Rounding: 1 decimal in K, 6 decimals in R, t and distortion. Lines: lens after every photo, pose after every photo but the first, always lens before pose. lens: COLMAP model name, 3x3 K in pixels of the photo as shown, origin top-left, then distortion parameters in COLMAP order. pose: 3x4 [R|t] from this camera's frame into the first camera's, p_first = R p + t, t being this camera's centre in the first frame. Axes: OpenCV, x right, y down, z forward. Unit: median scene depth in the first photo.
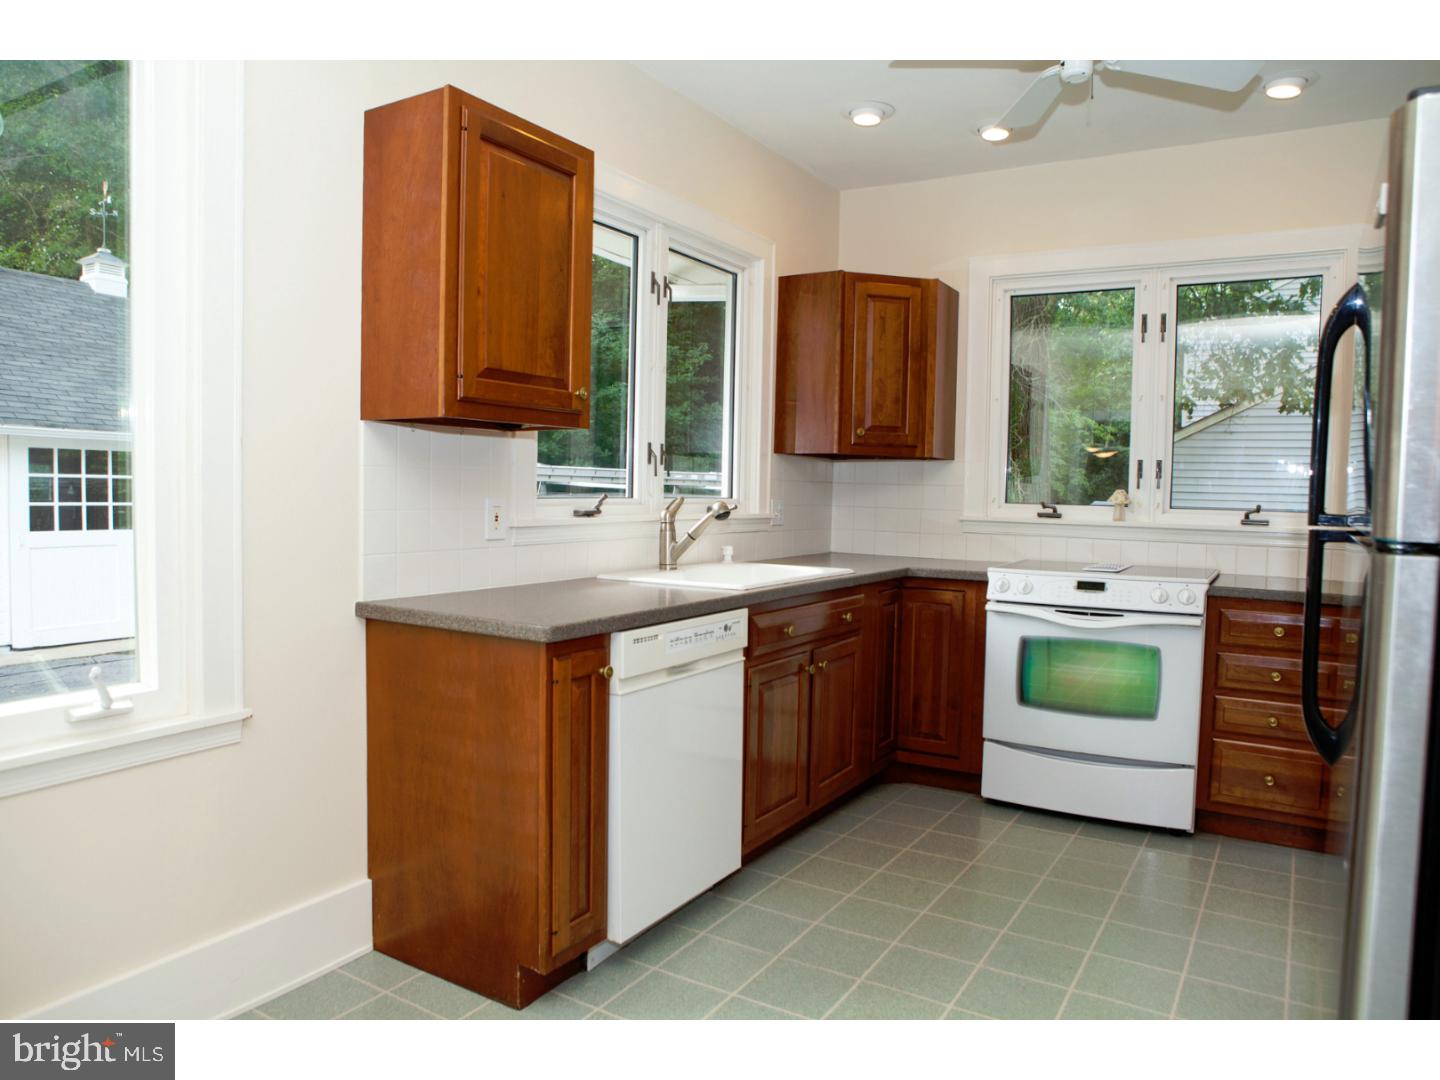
lens RADIAL K [[987.6, 0, 720.0], [0, 987.6, 540.0], [0, 0, 1]] dist [-0.111411, 0.083943]
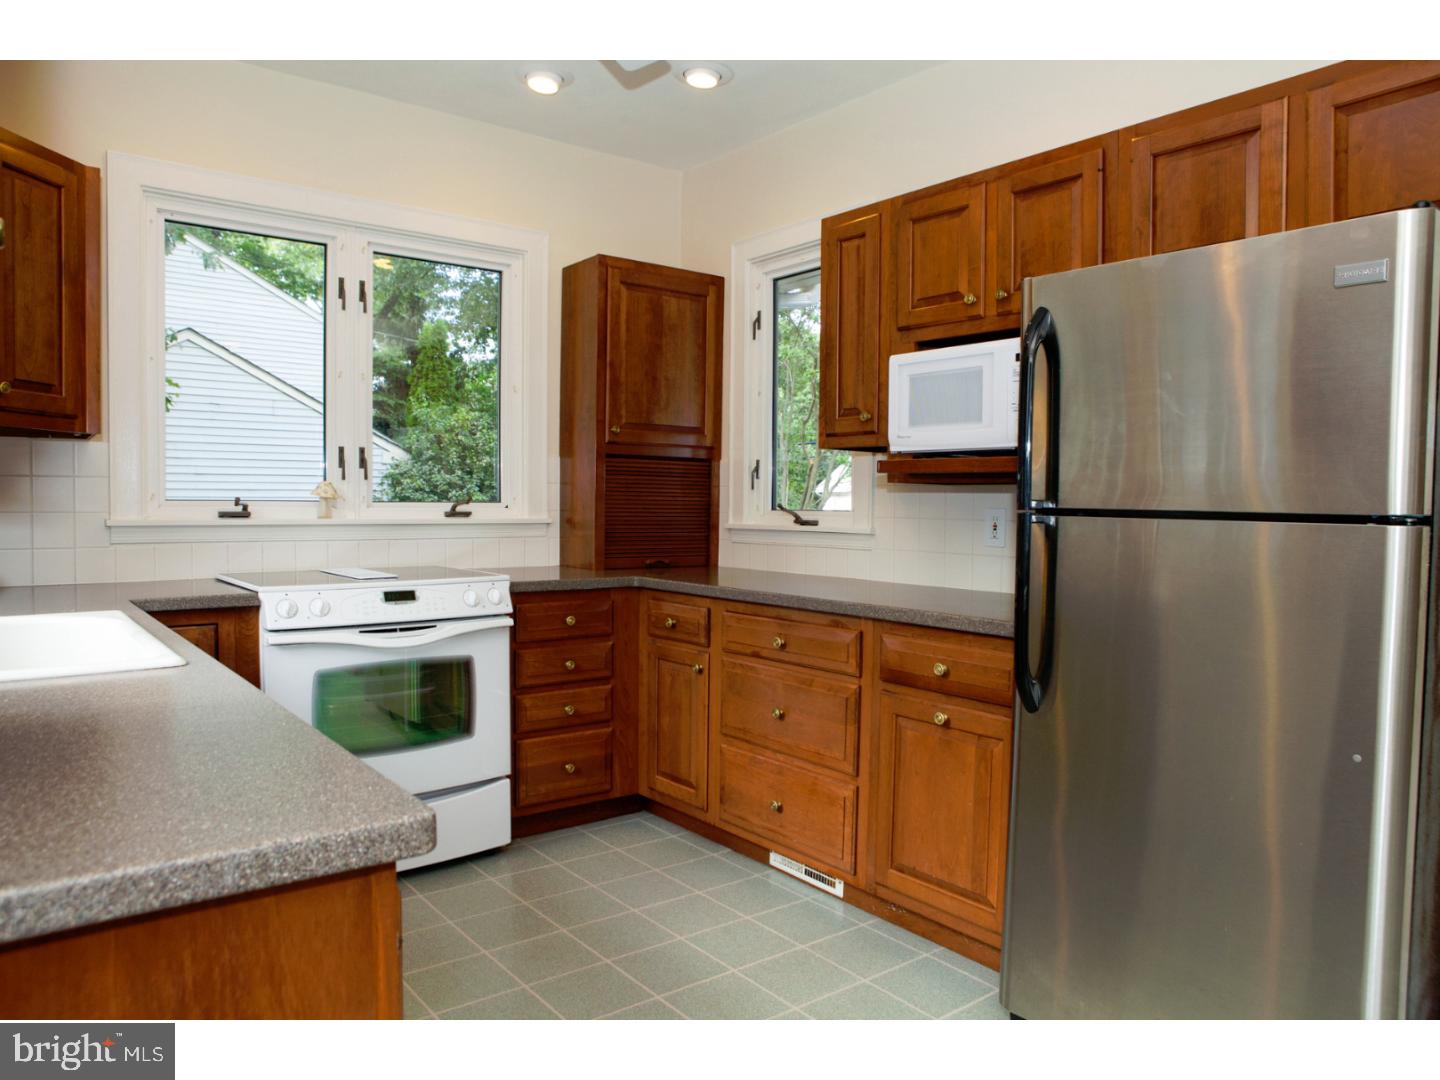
lens RADIAL K [[987.6, 0, 720.0], [0, 987.6, 540.0], [0, 0, 1]] dist [-0.111411, 0.083943]
pose [[0.354253, -0.054223, 0.933576, -0.307264], [0.048331, 0.998045, 0.039628, -0.021250], [-0.933900, 0.031082, 0.356181, 0.456243]]
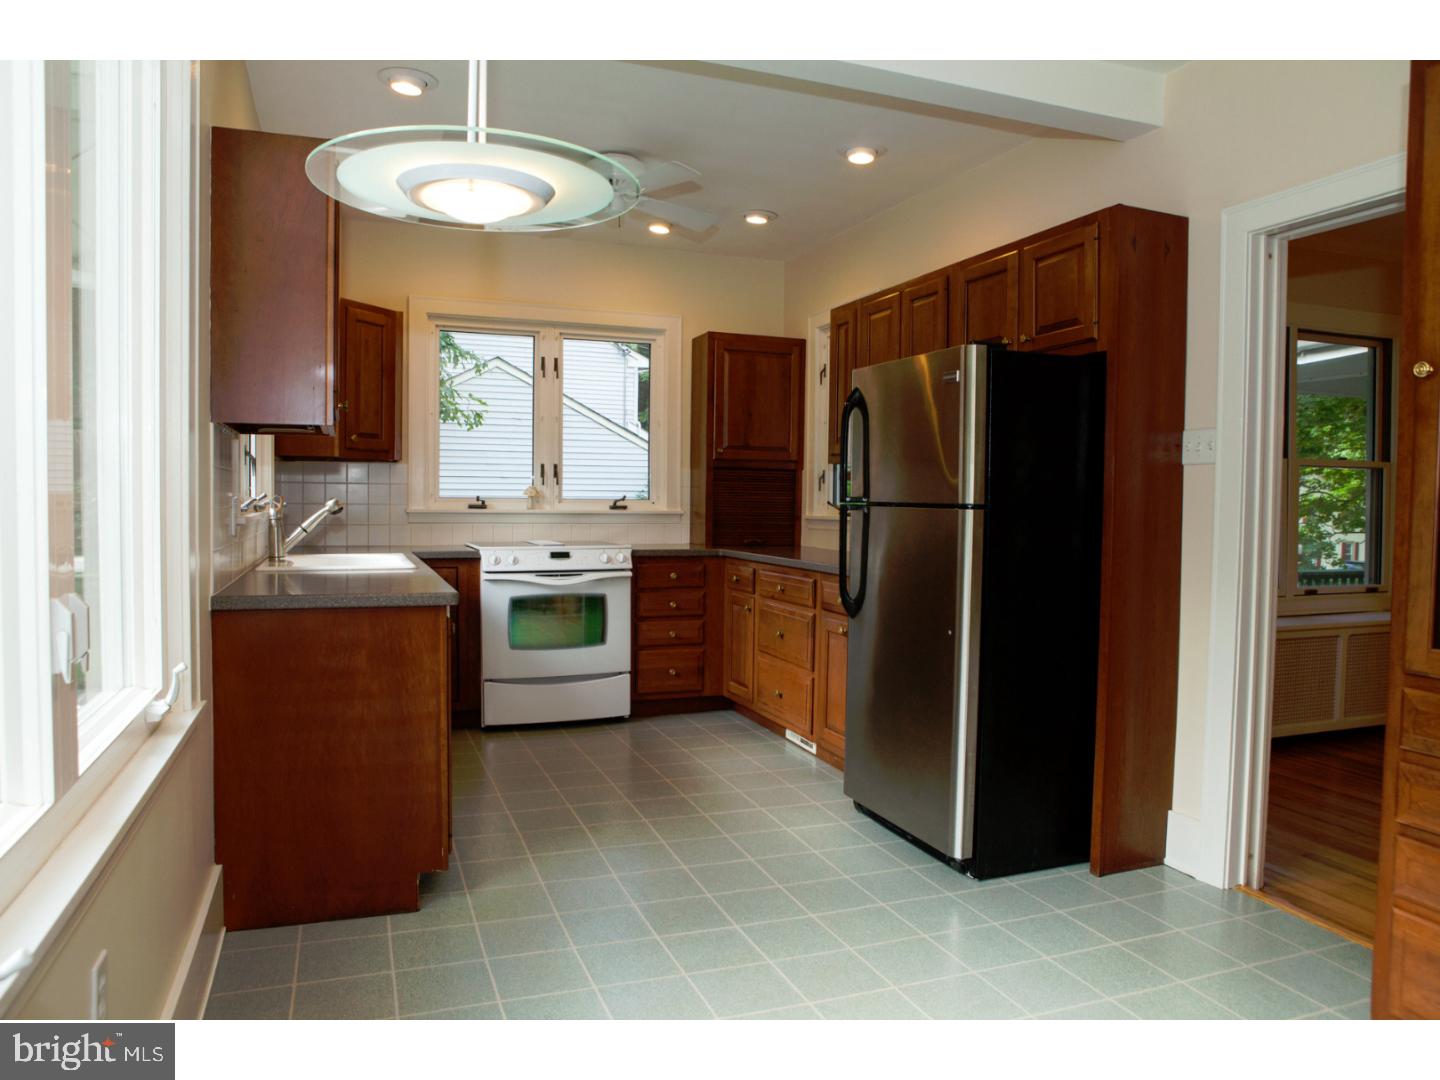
lens RADIAL K [[987.6, 0, 720.0], [0, 987.6, 540.0], [0, 0, 1]] dist [-0.111411, 0.083943]
pose [[0.612616, -0.047102, 0.788976, -0.604779], [0.044638, 0.998691, 0.024962, 0.000673], [-0.789119, 0.019926, 0.613917, -0.047476]]
